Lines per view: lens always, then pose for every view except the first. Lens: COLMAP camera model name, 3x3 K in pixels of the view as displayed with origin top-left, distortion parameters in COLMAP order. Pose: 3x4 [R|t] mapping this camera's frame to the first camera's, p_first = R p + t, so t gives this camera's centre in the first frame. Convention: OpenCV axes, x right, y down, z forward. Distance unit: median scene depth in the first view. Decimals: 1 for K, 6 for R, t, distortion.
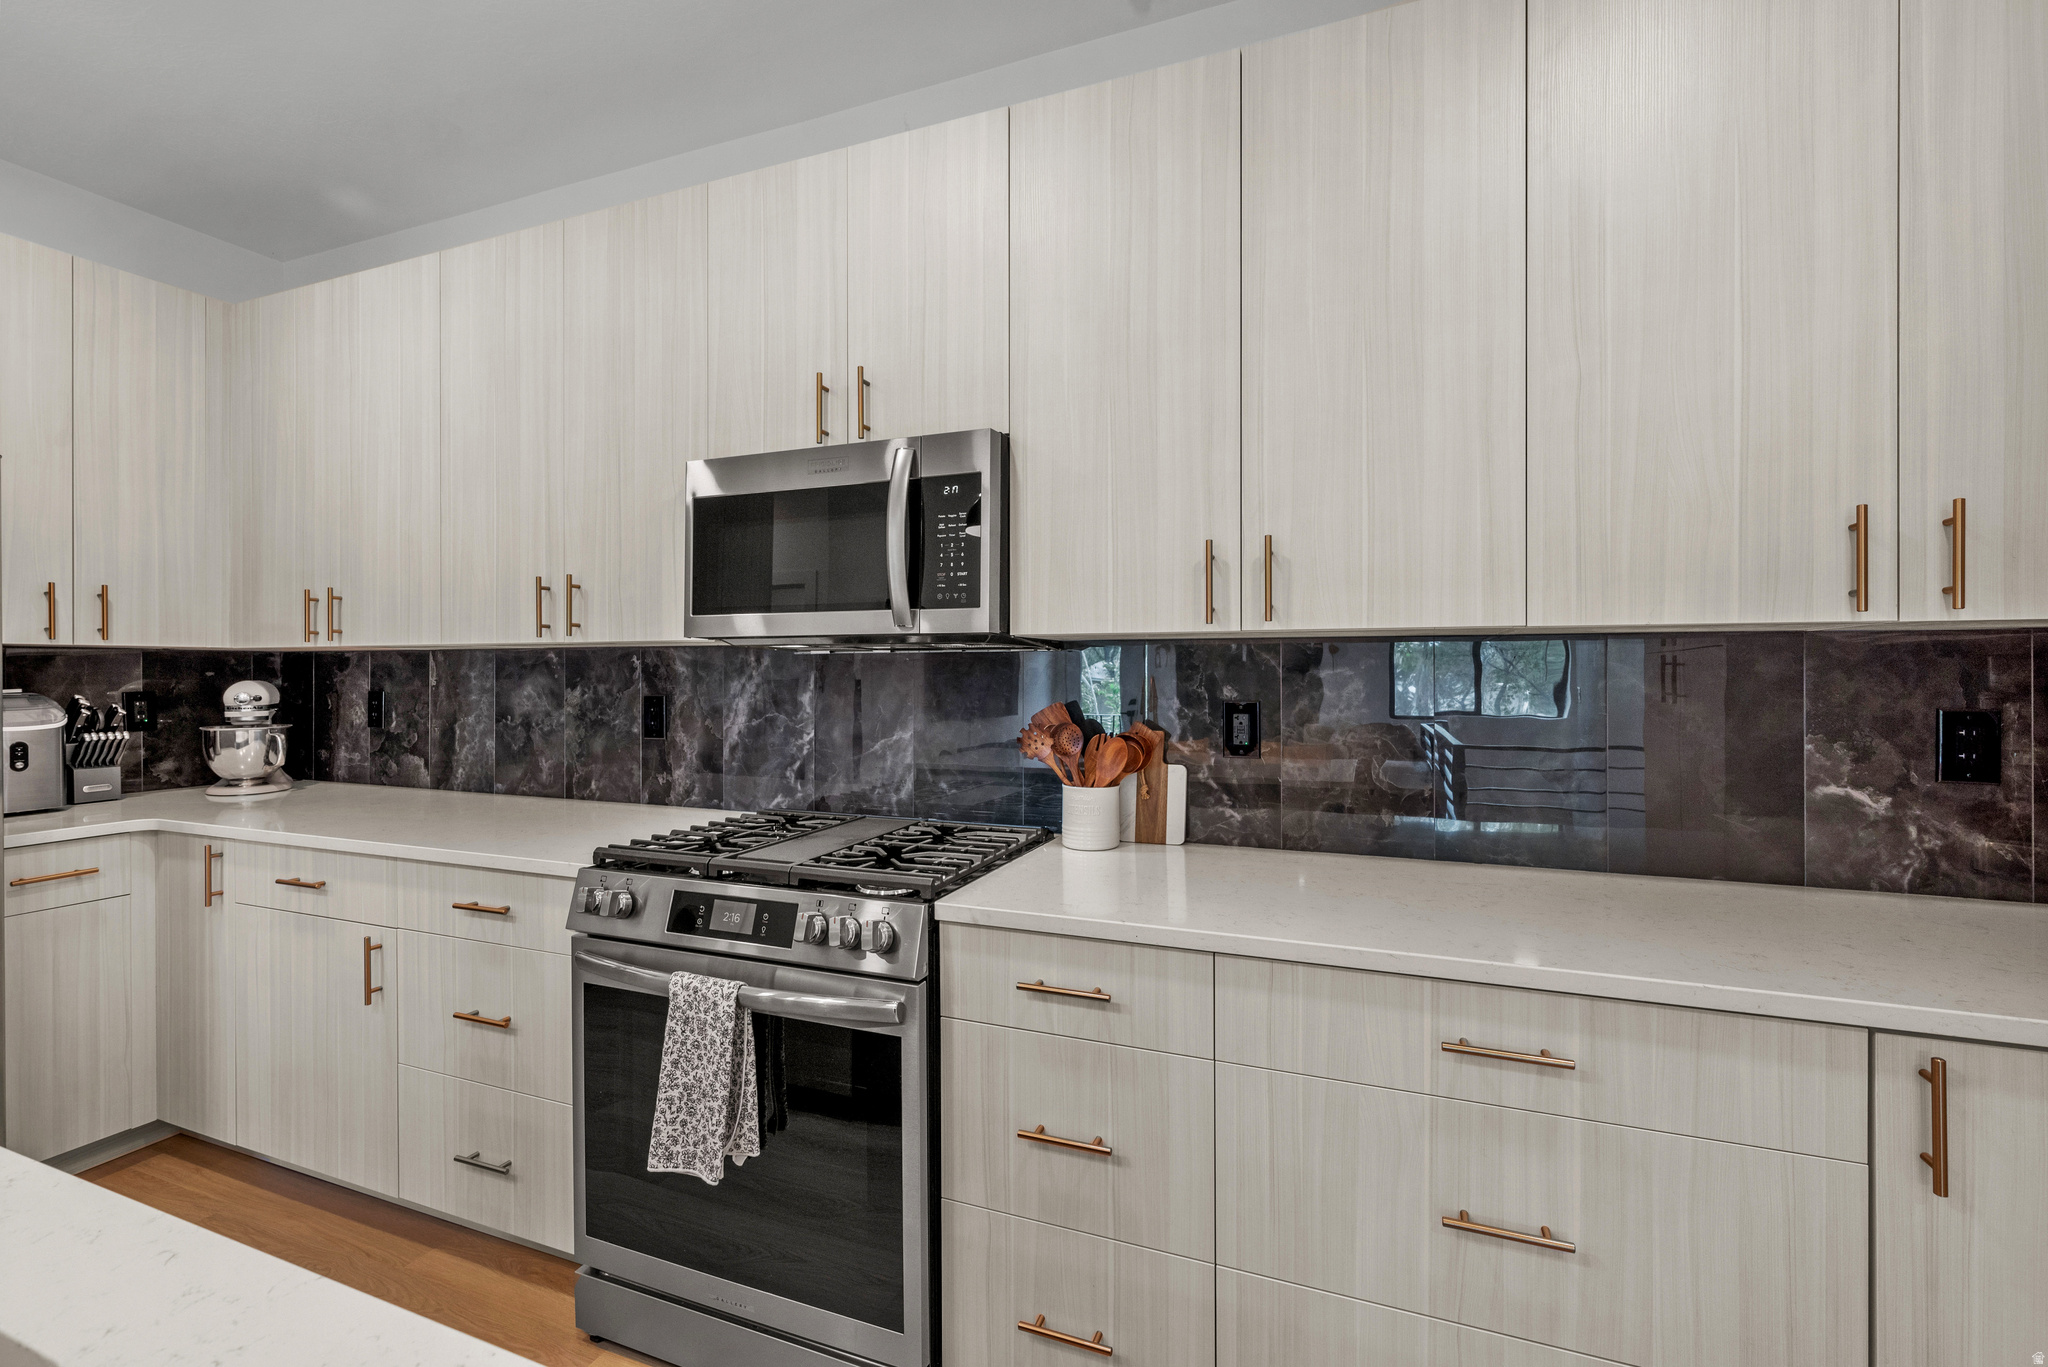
lens RADIAL K [[873.4, 0, 1028.4], [0, 873.4, 677.1], [0, 0, 1]] dist [0.000231, -0.000144]
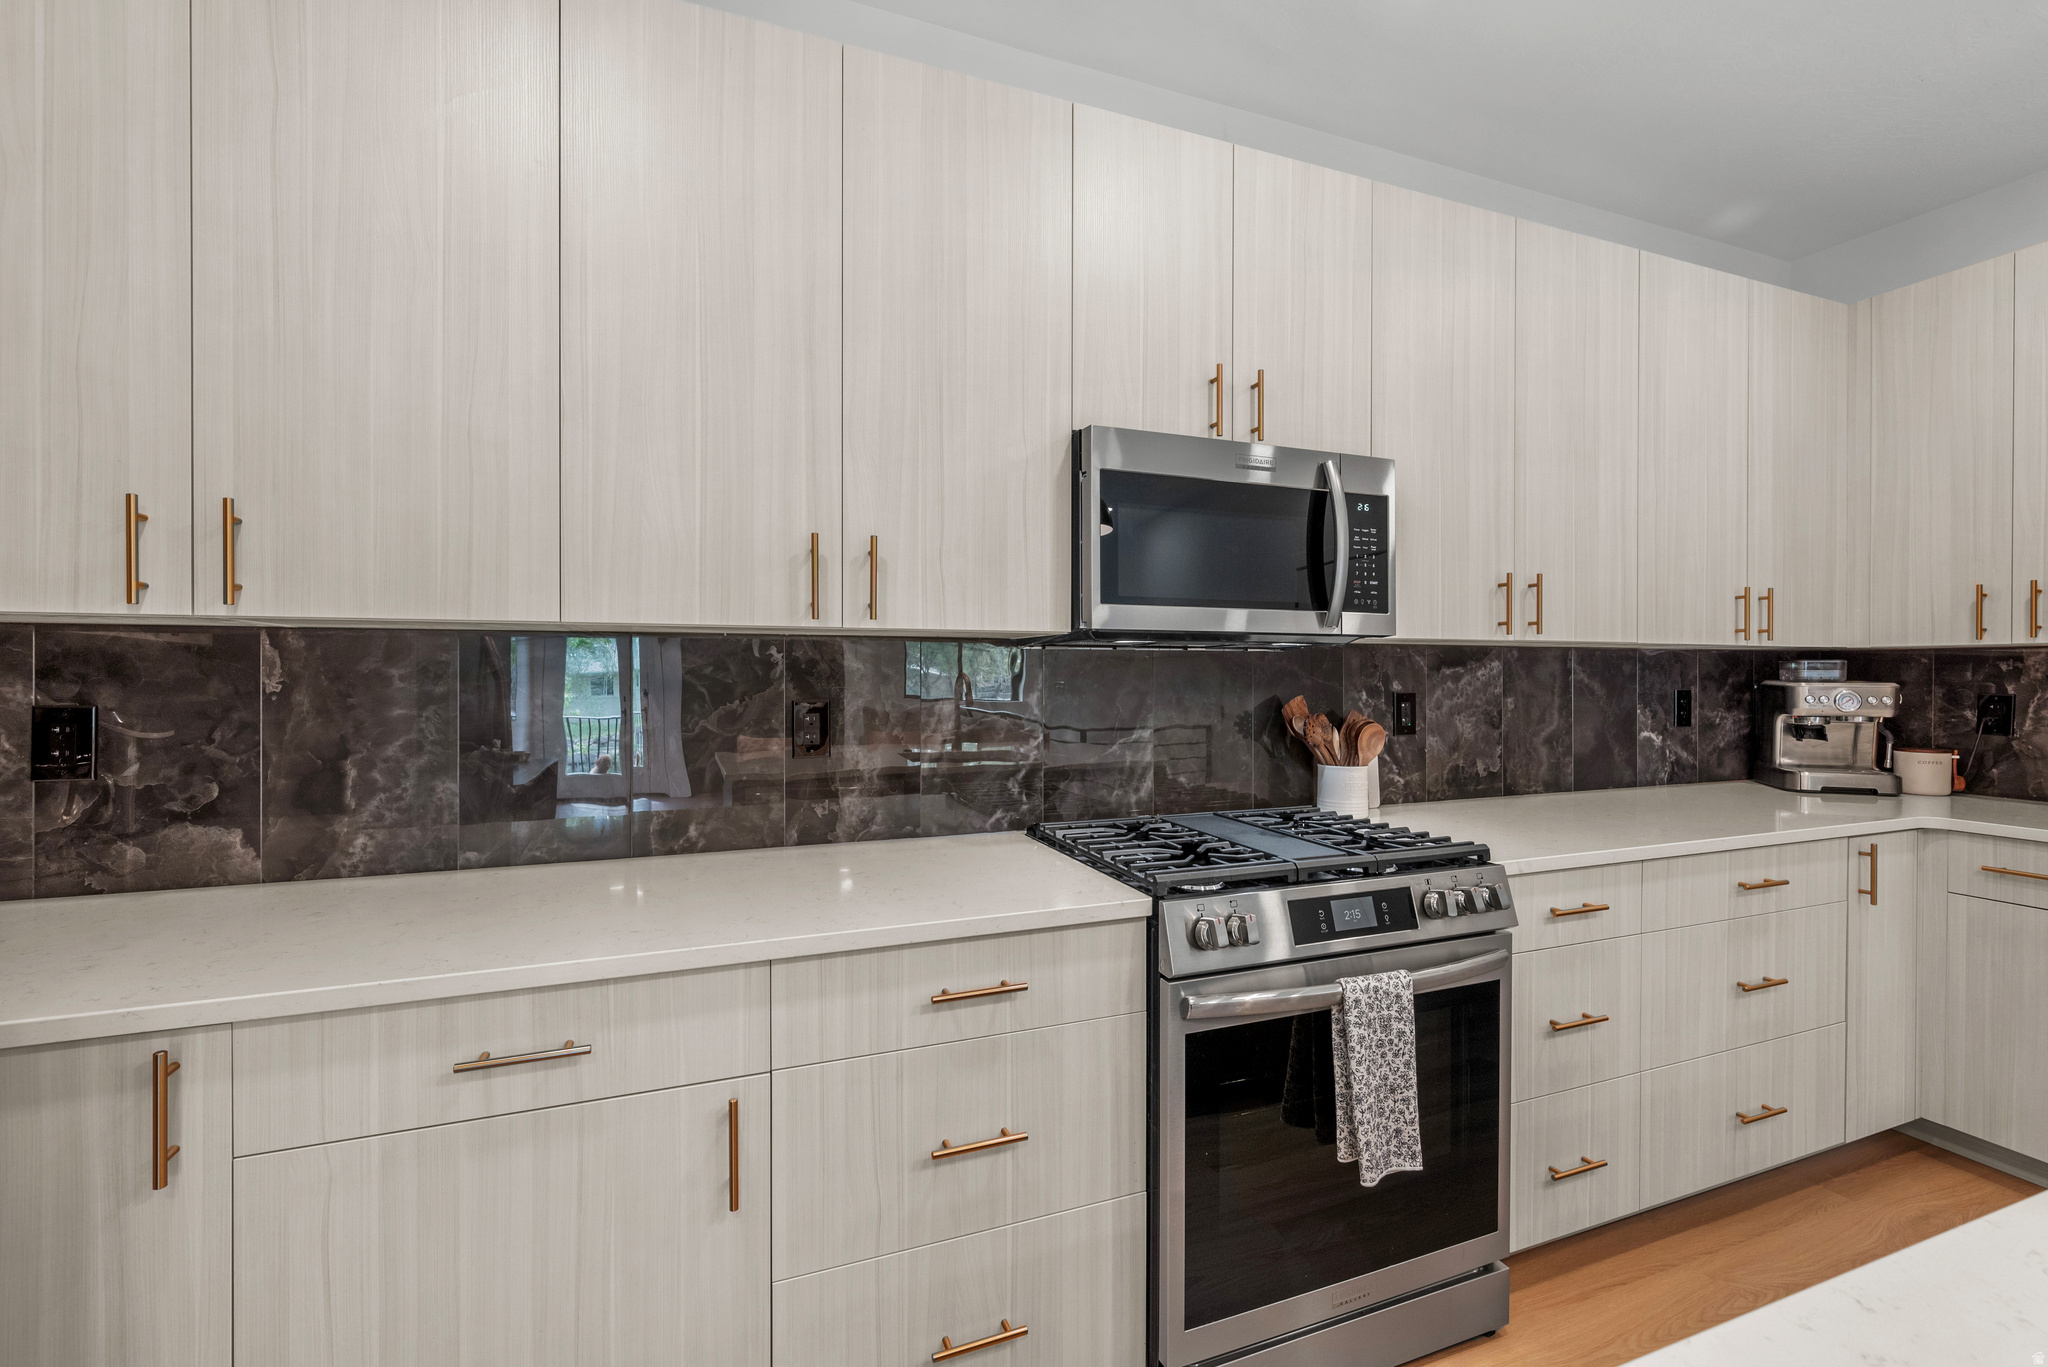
lens RADIAL K [[873.4, 0, 1028.4], [0, 873.4, 677.1], [0, 0, 1]] dist [0.000231, -0.000144]
pose [[0.735555, -0.003871, 0.677454, -1.035882], [0.002387, 0.999992, 0.003122, -0.000693], [-0.677461, -0.000679, 0.735559, 0.414539]]
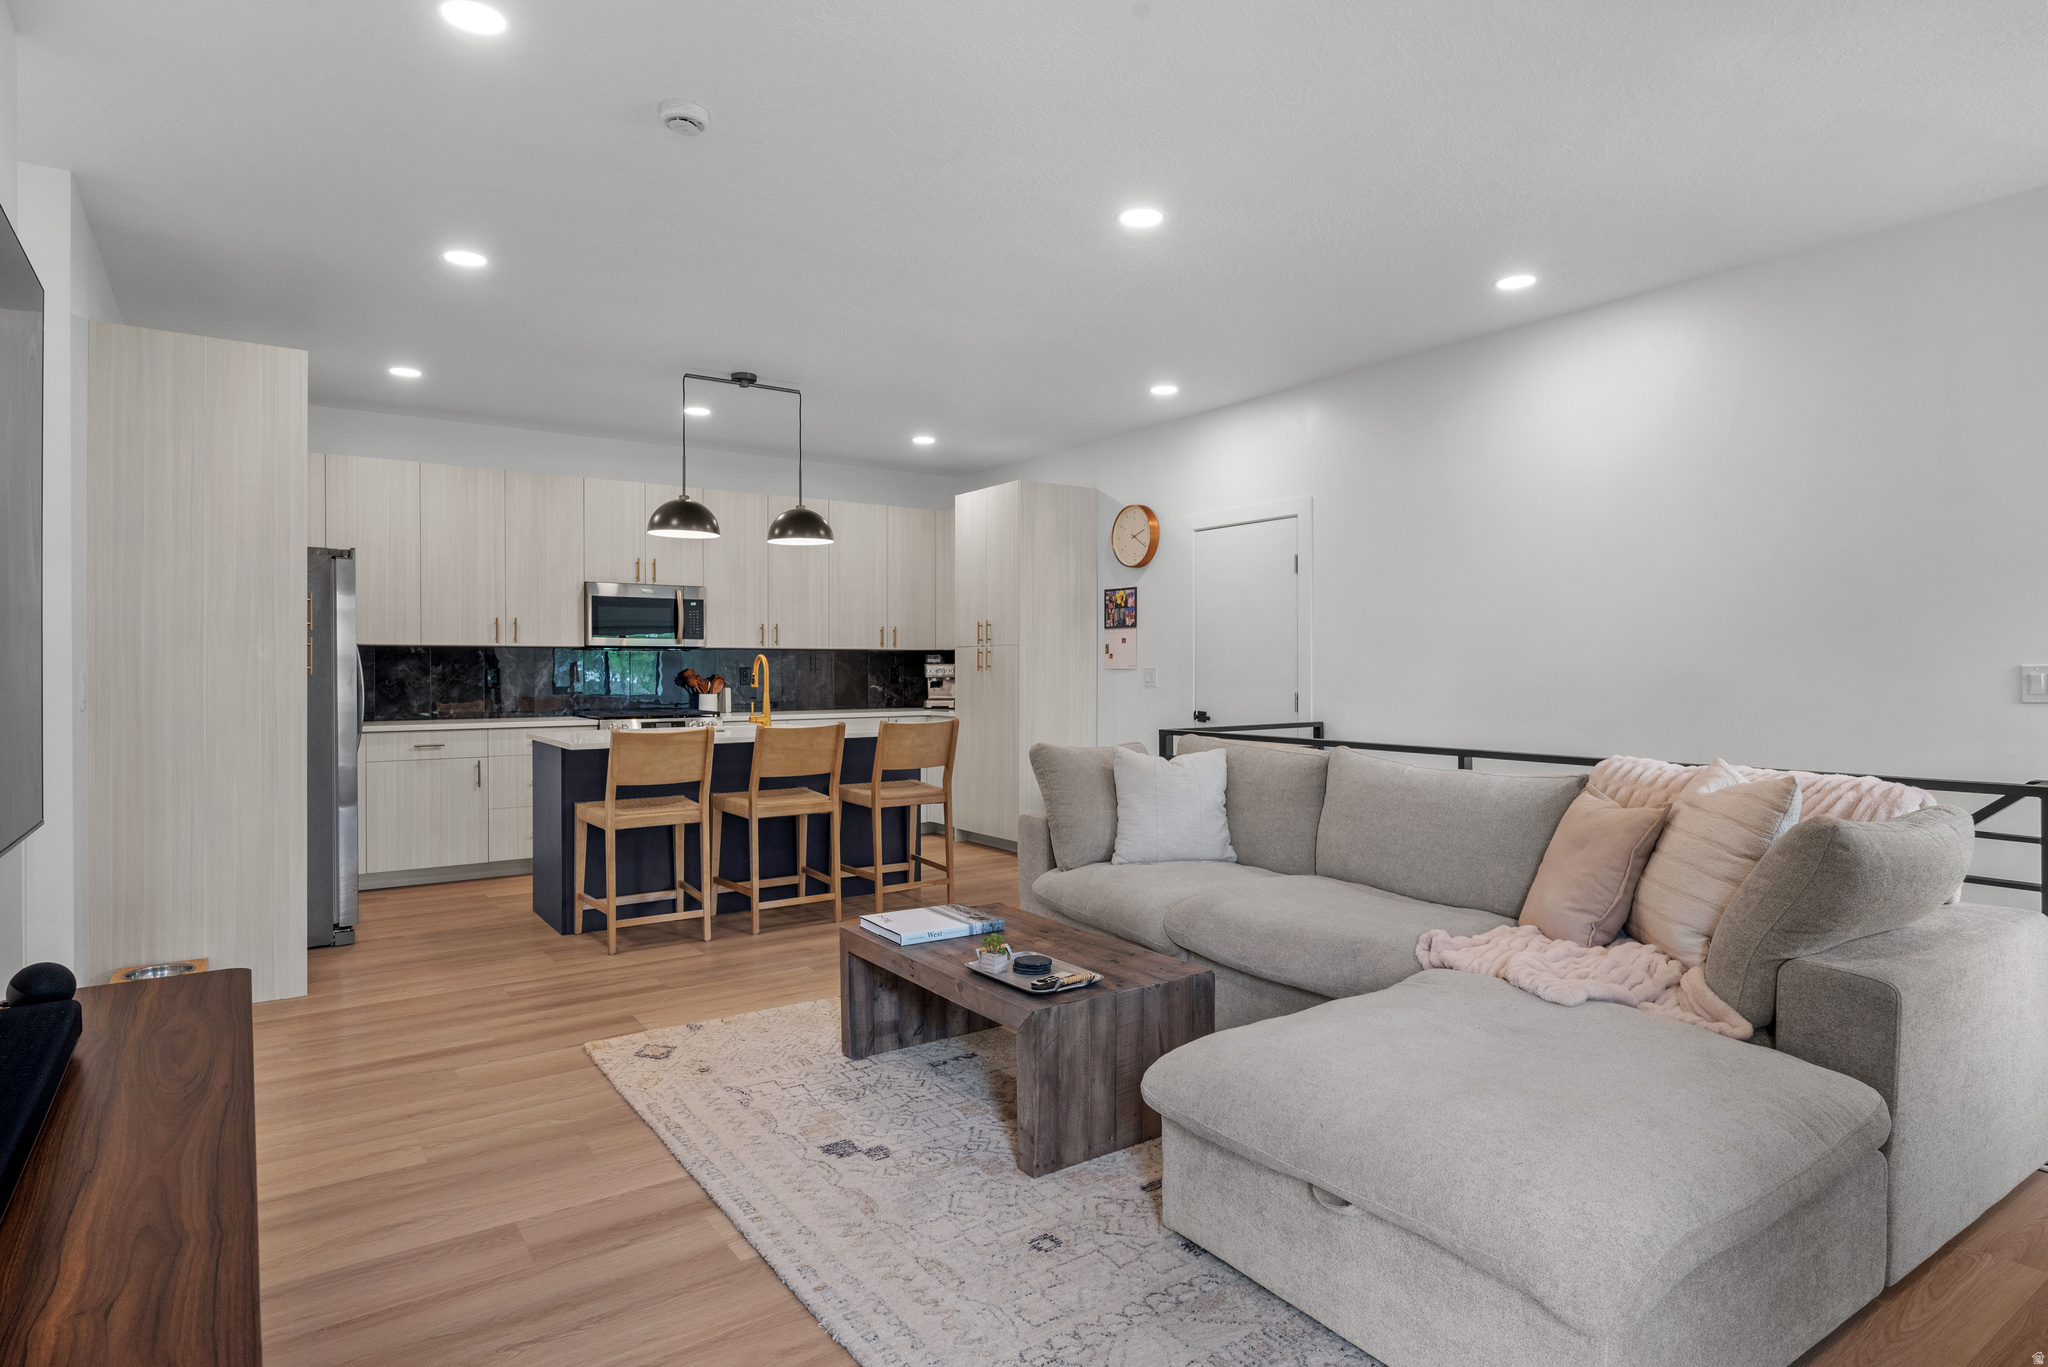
lens RADIAL K [[1116.9, 0, 1028.1], [0, 1116.9, 677.1], [0, 0, 1]] dist [0.000225, -0.000086]
pose [[0.551240, -0.006954, 0.834318, -2.630886], [0.006900, 0.999969, 0.003775, 0.053374], [-0.834318, 0.003676, 0.551271, -2.164599]]
